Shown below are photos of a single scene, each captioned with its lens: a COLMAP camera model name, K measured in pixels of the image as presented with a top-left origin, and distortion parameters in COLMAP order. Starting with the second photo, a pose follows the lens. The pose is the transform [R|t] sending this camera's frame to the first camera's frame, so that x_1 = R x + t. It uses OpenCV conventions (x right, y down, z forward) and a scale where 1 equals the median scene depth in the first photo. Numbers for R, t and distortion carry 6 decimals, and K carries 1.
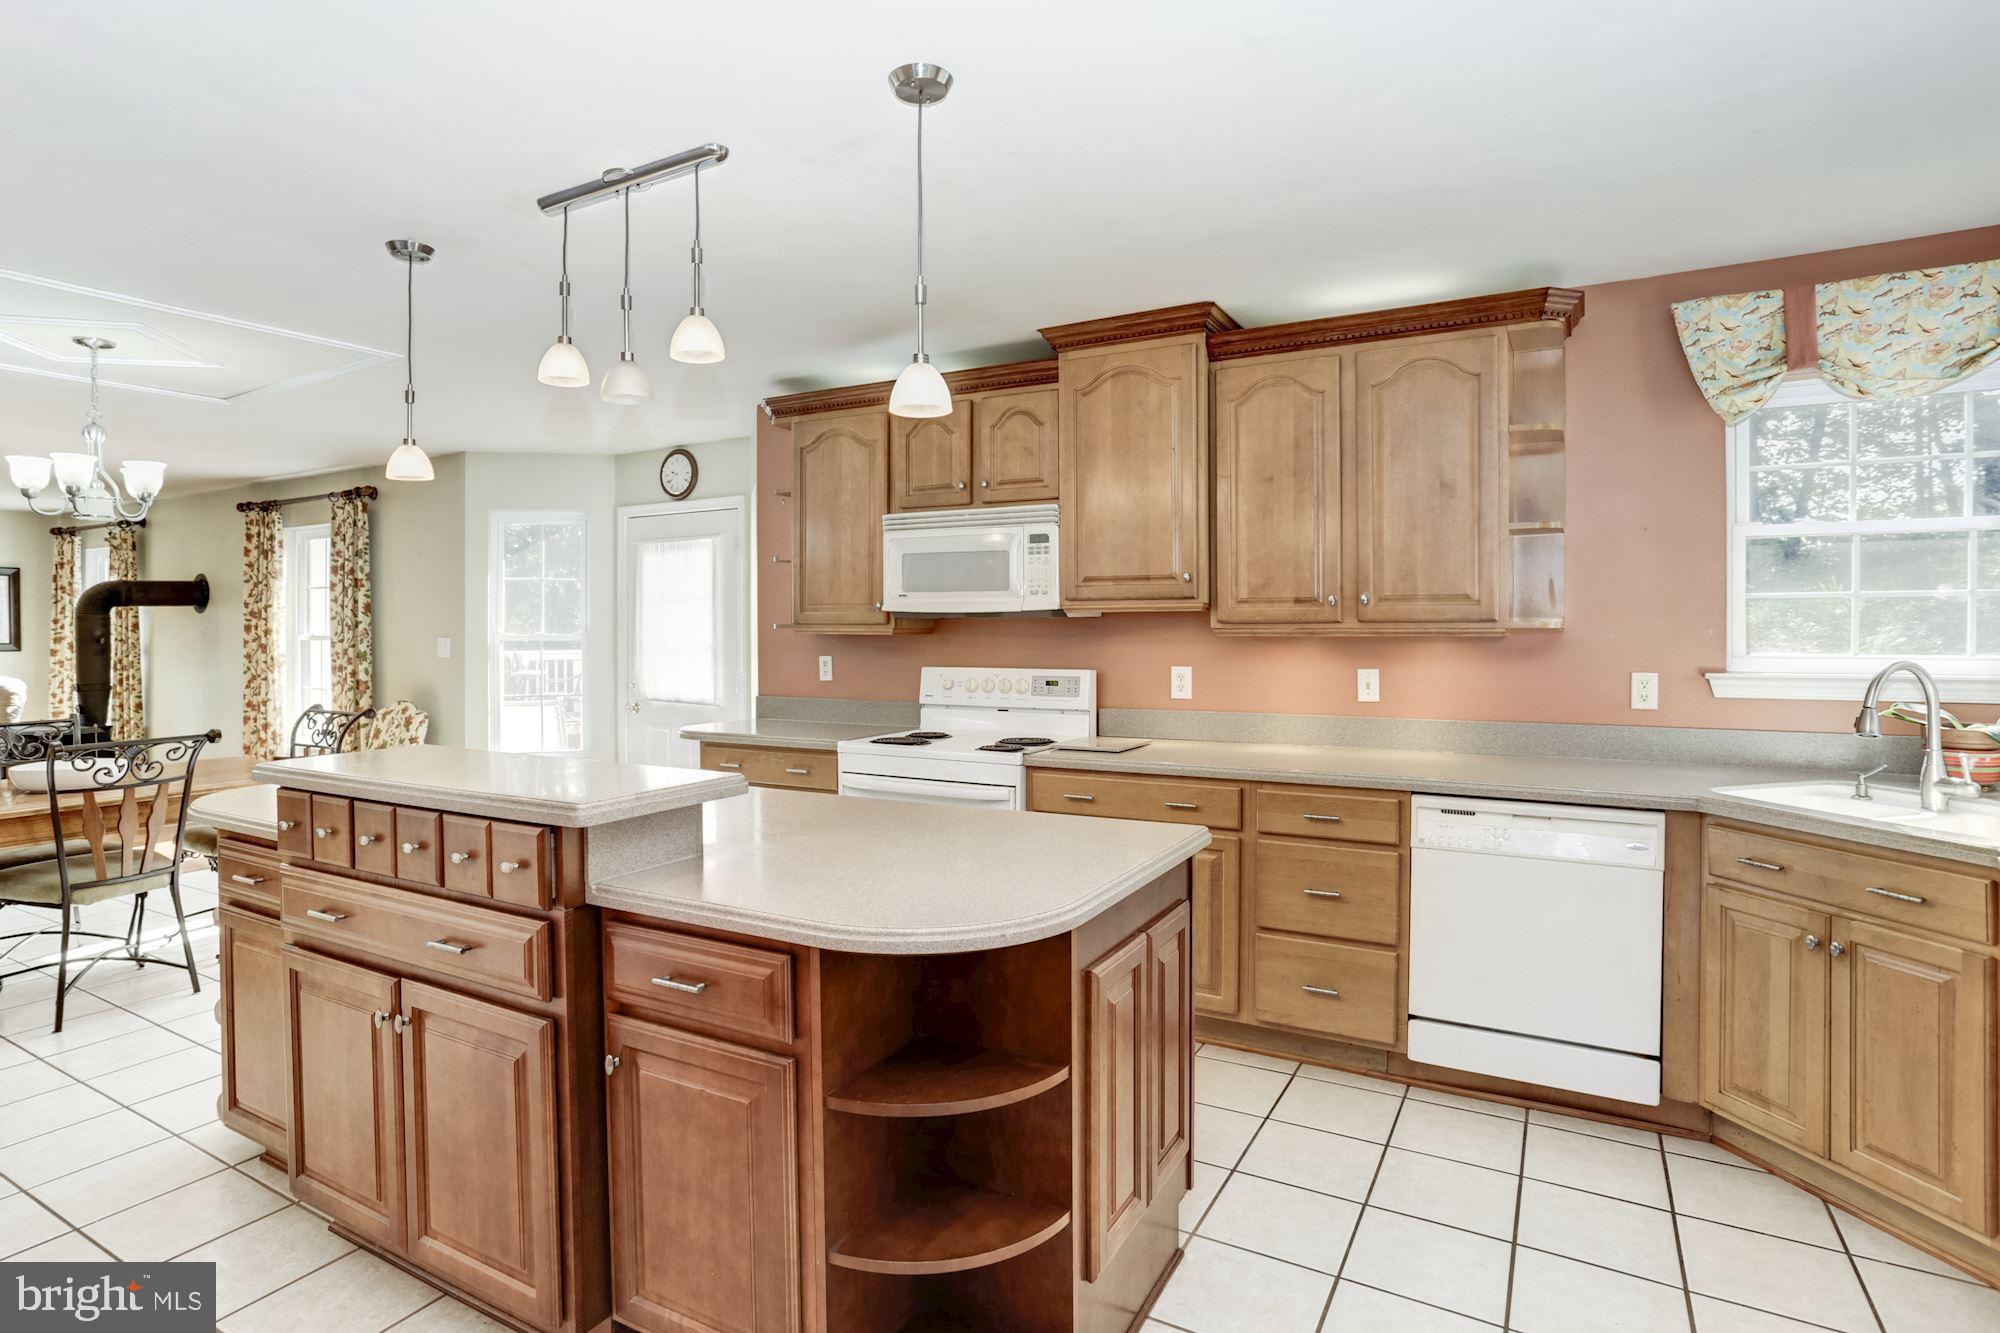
lens RADIAL K [[1028.8, 0, 1034.4], [0, 1028.8, 657.5], [0, 0, 1]] dist [-0.036232, 0.014630]
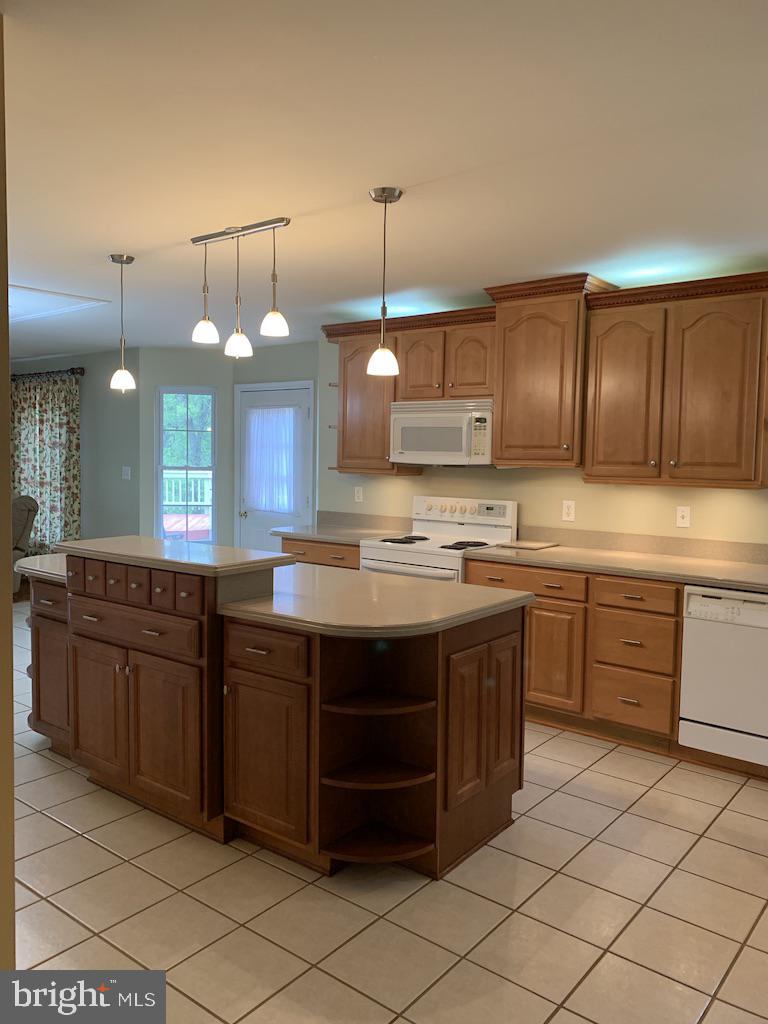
lens RADIAL K [[804.8, 0, 403.1], [0, 804.8, 515.1], [0, 0, 1]] dist [0.072168, -0.048839]
pose [[0.983304, 0.029290, -0.179597, 0.139941], [-0.020566, 0.998525, 0.050246, -0.032535], [0.180804, -0.045714, 0.982456, -0.337001]]
